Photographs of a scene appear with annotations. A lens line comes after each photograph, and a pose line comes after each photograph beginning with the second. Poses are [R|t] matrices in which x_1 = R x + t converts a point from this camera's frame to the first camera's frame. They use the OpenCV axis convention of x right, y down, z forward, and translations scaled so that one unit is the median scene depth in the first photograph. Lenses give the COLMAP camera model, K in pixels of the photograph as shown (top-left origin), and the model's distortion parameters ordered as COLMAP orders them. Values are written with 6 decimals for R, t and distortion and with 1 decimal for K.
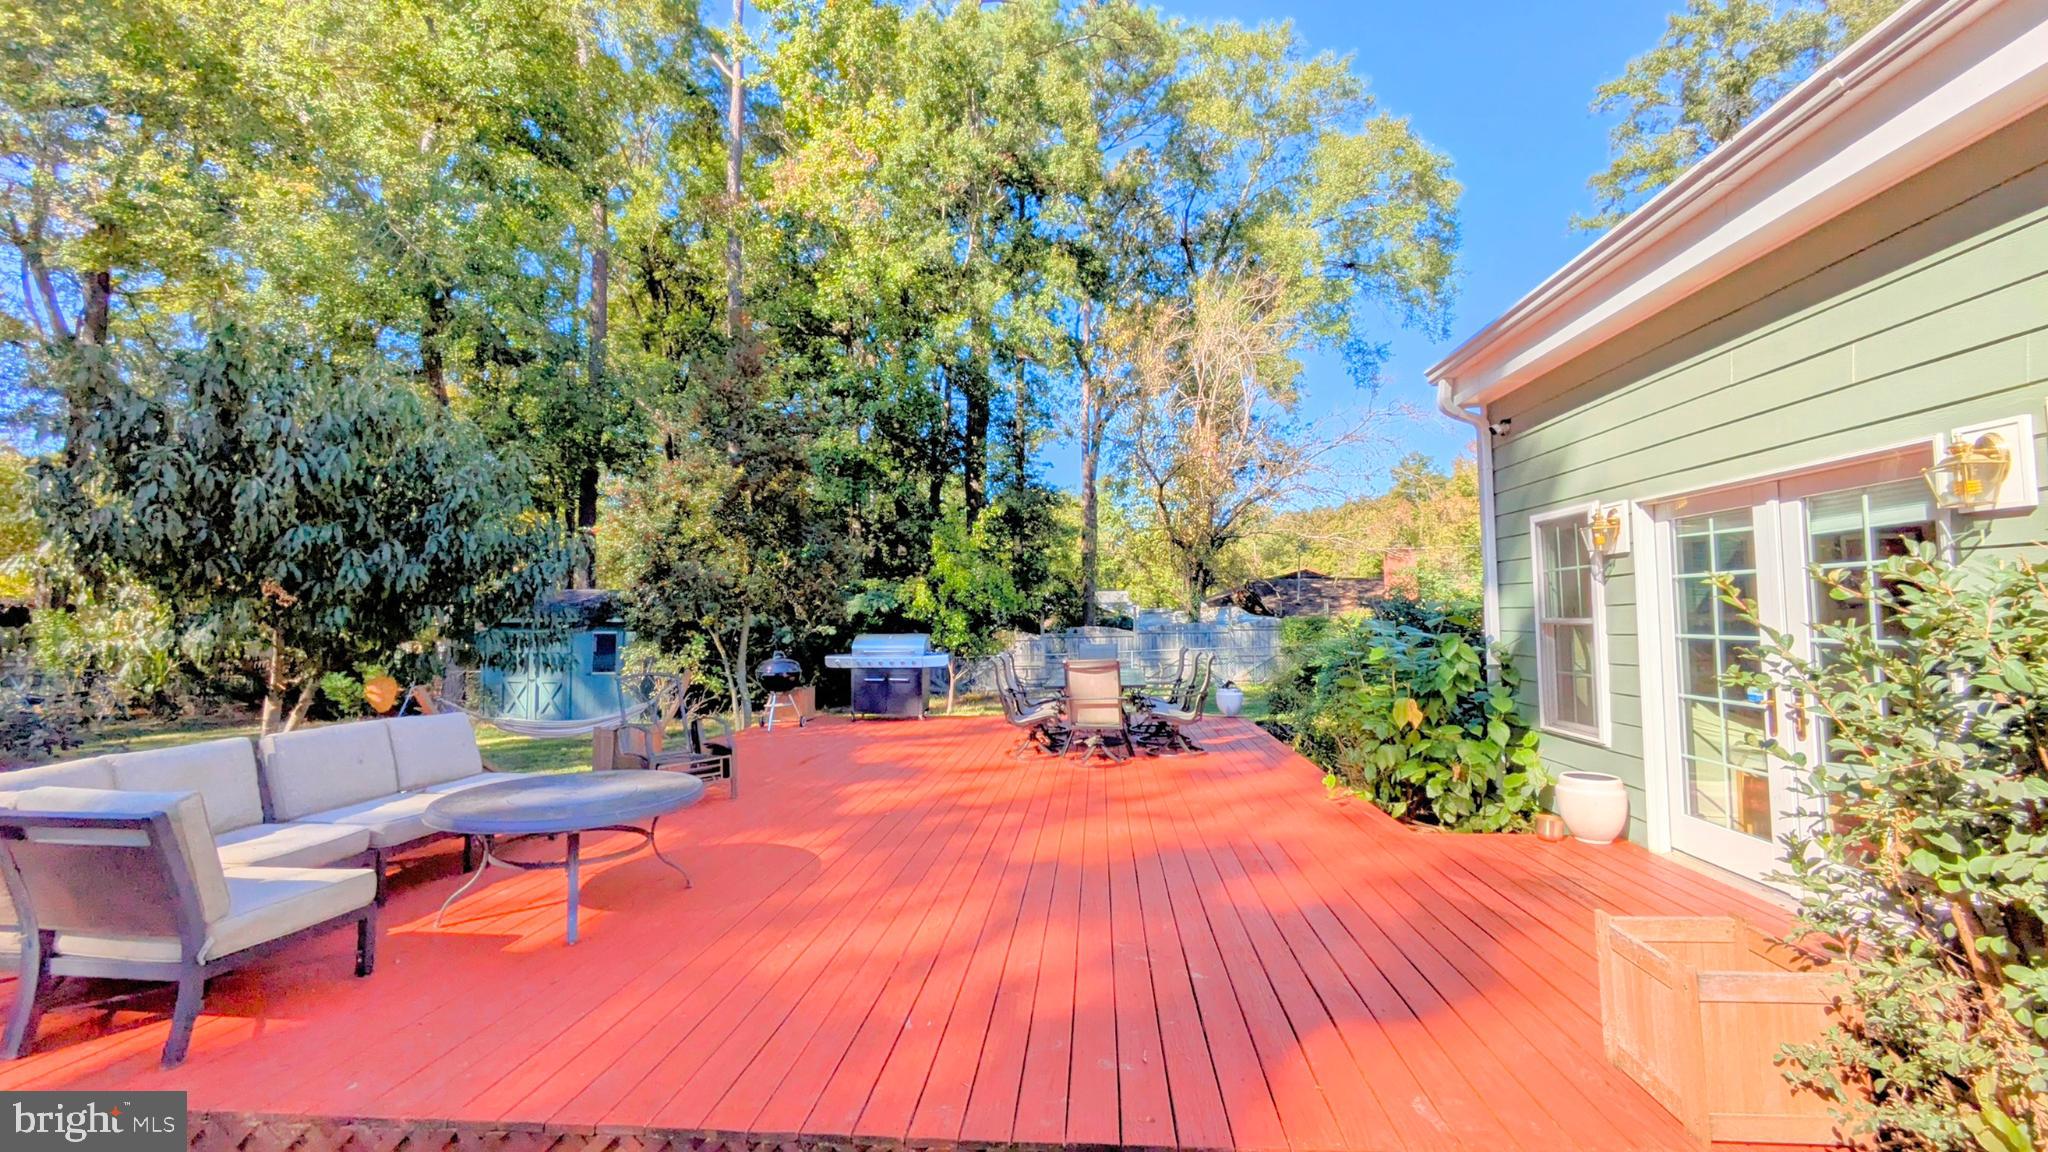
lens RADIAL K [[805.7, 0, 1038.1], [0, 805.7, 569.0], [0, 0, 1]] dist [0.006953, 0.000123]
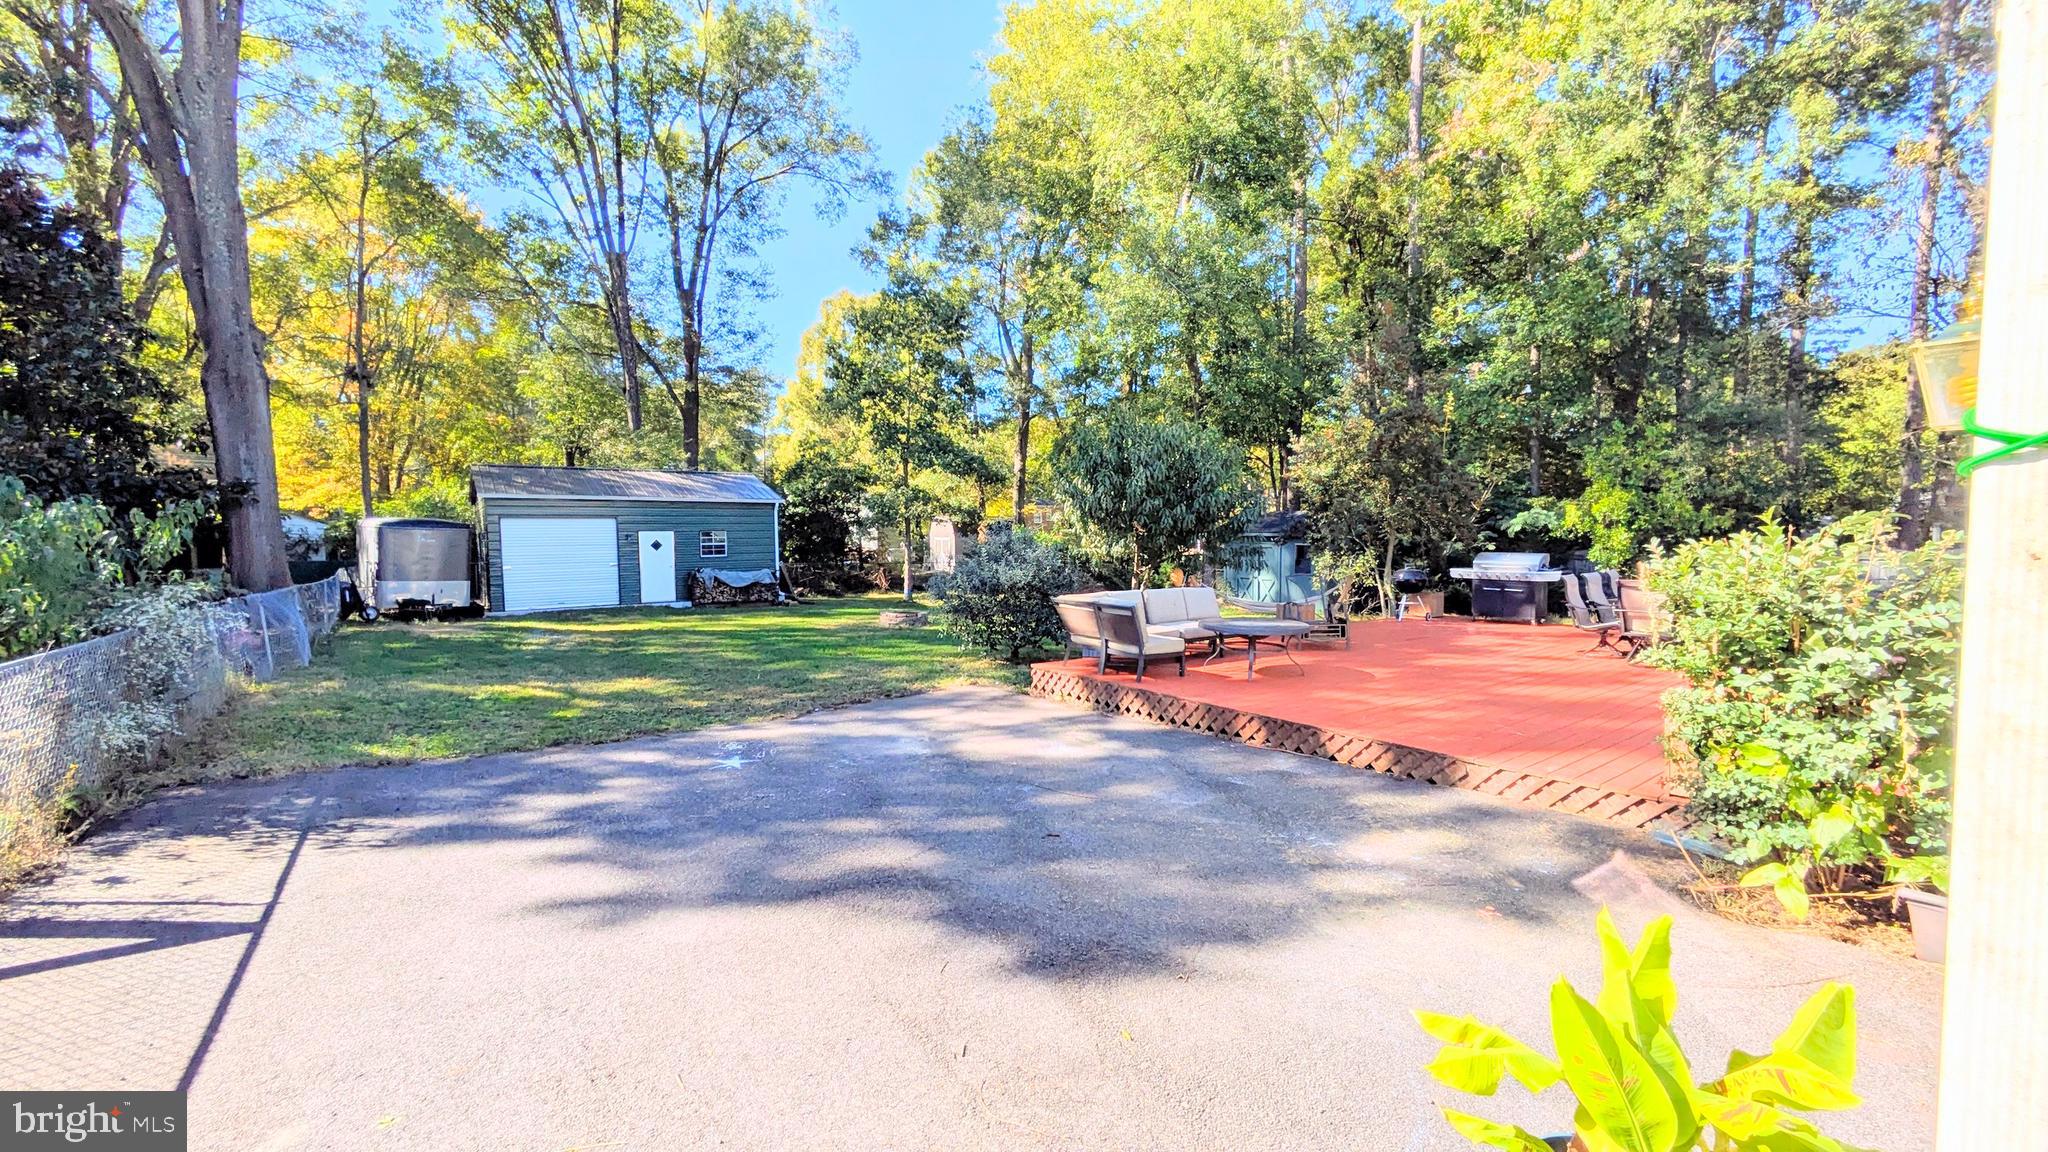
lens RADIAL K [[805.7, 0, 1030.1], [0, 805.7, 572.7], [0, 0, 1]] dist [0.006953, 0.000123]
pose [[0.664559, 0.042910, -0.746003, 0.339175], [0.045372, 0.994190, 0.097605, -0.054848], [0.745857, -0.098712, 0.658751, -0.458966]]
